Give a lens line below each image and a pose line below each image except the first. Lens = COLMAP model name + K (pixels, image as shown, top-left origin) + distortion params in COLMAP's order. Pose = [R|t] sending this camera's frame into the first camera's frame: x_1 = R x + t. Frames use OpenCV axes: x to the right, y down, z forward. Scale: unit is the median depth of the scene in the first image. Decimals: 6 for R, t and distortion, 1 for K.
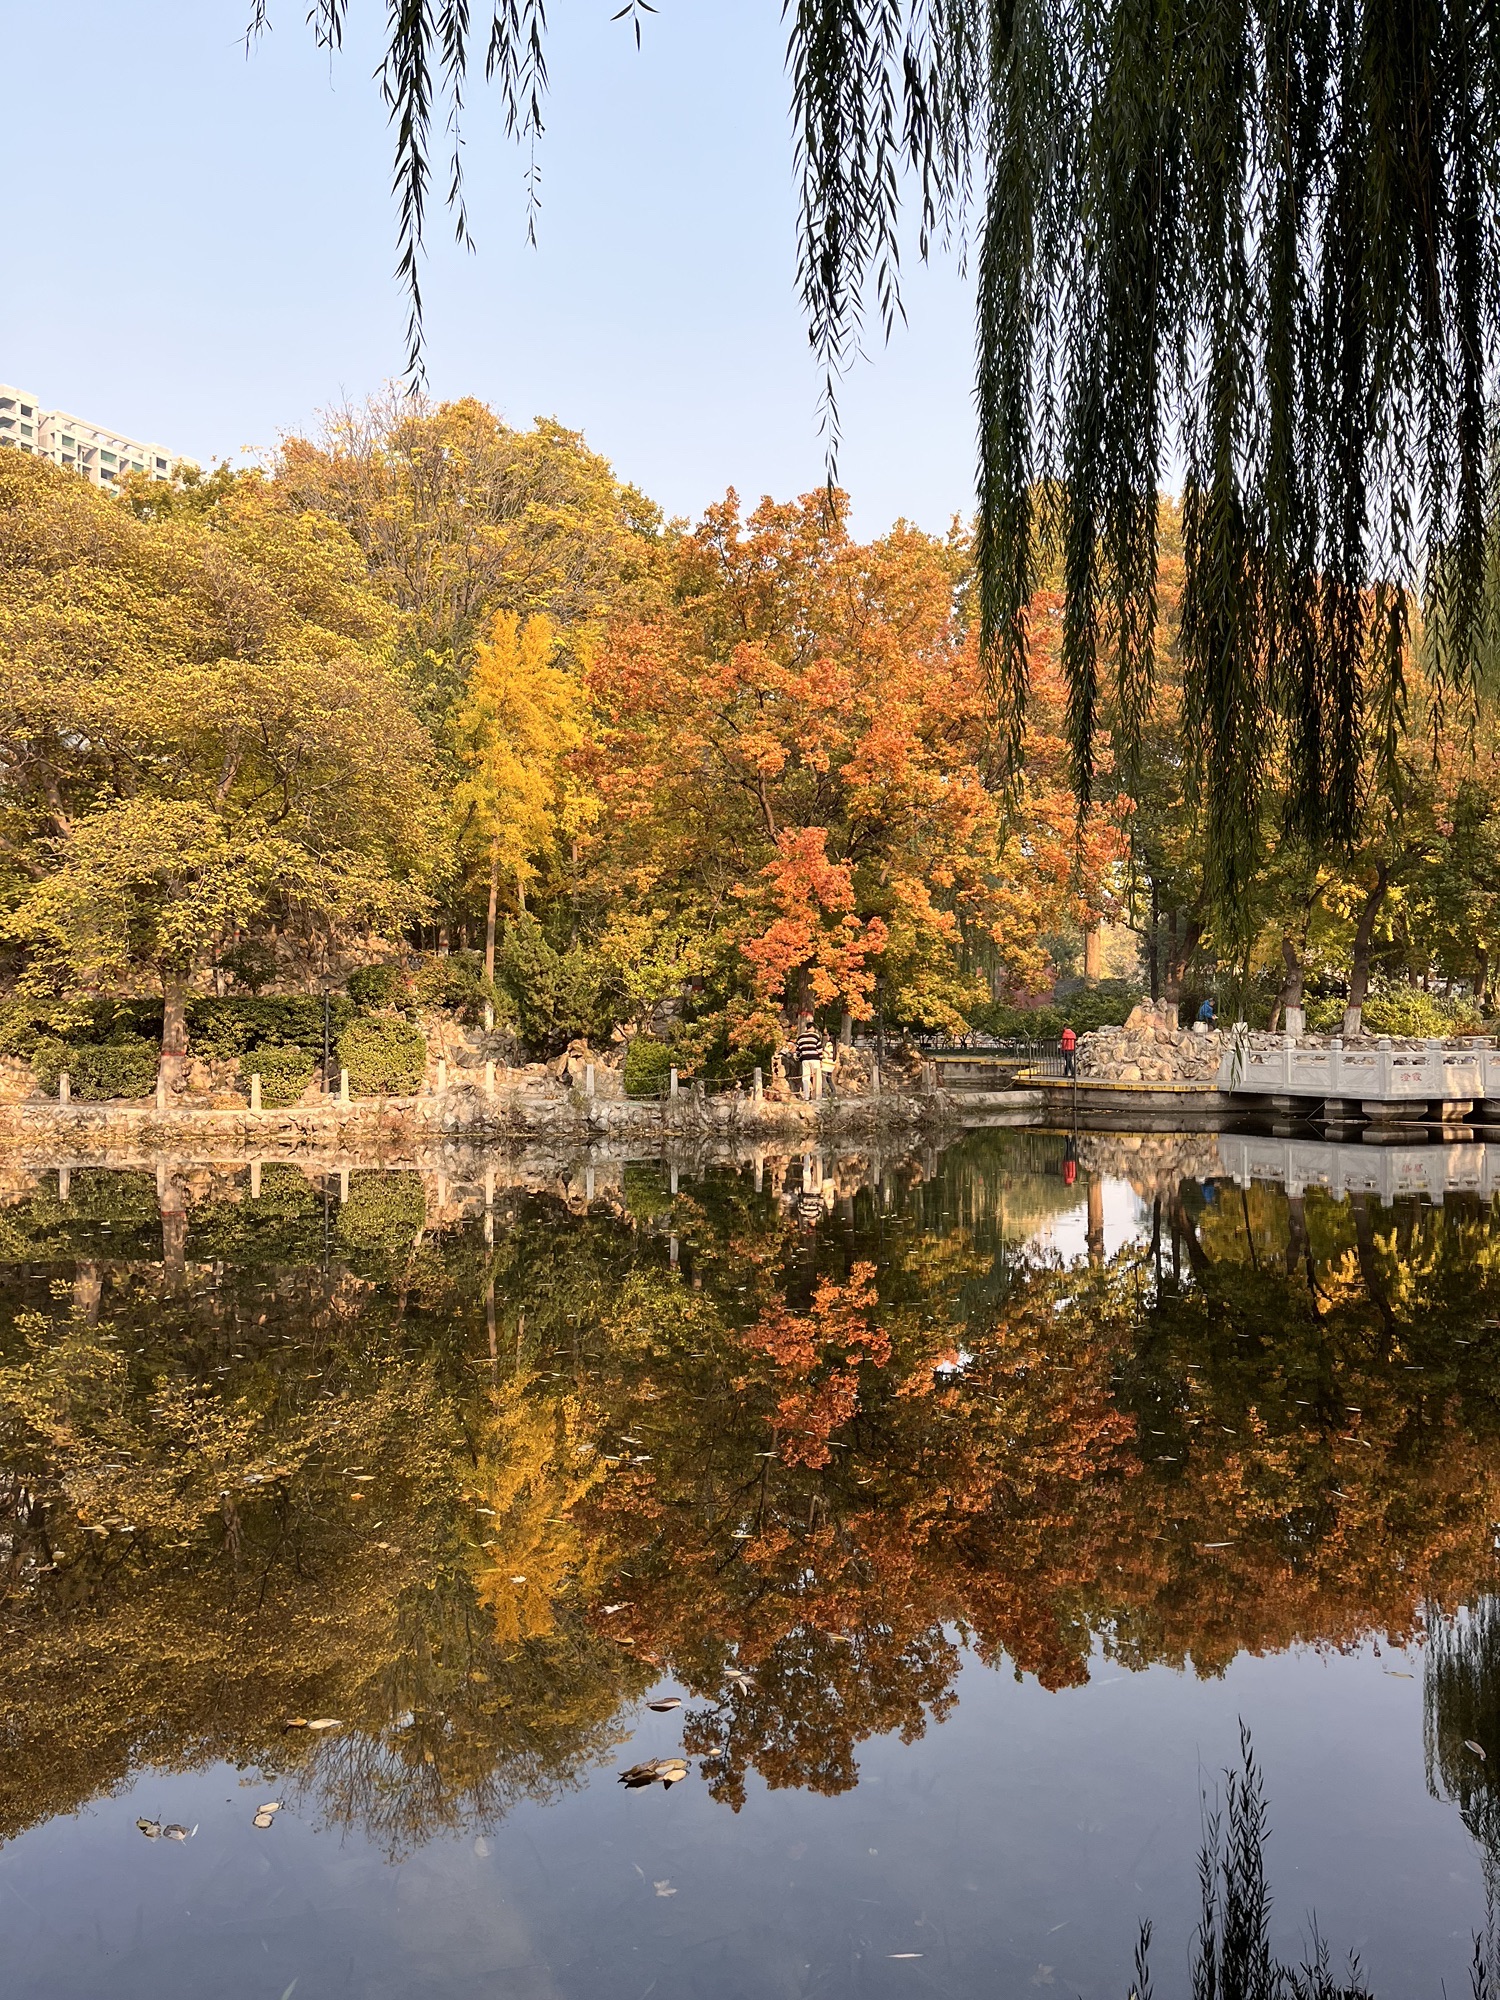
lens RADIAL K [[1508.5, 0, 749.1], [0, 1508.5, 1002.6], [0, 0, 1]] dist [0.002080, 0.000074]
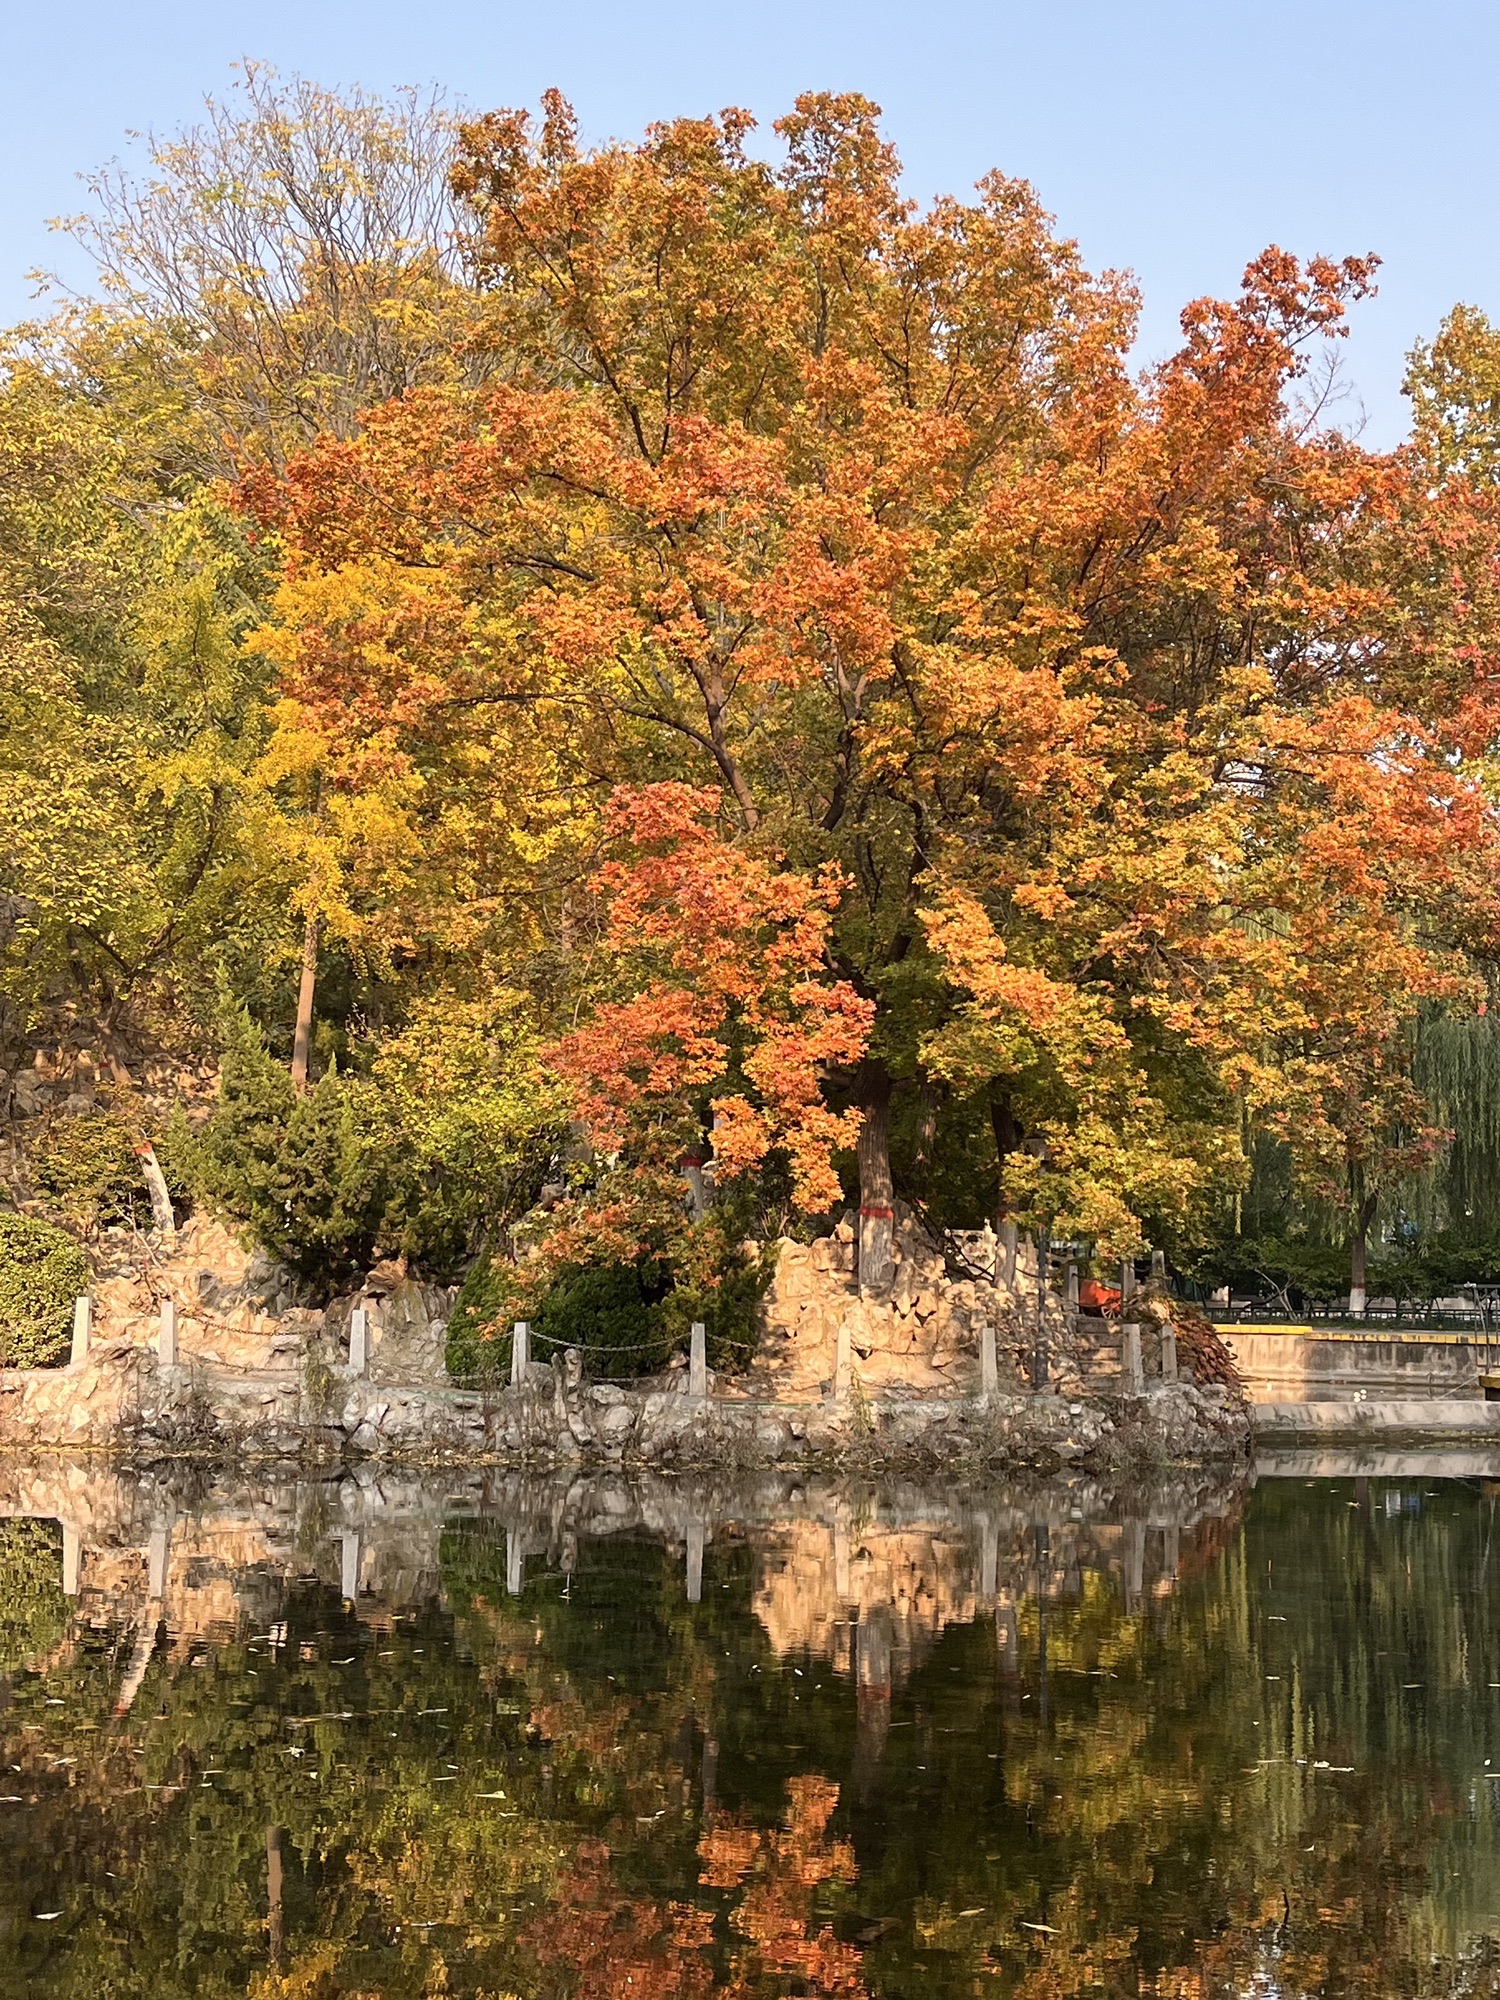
lens RADIAL K [[2521.0, 0, 750.4], [0, 2521.0, 1000.3], [0, 0, 1]] dist [0.031372, 0.000000]
pose [[0.962668, -0.012752, -0.270384, 0.234342], [-0.013211, 0.995486, -0.093984, 0.016600], [0.270362, 0.094048, 0.958154, 0.255239]]
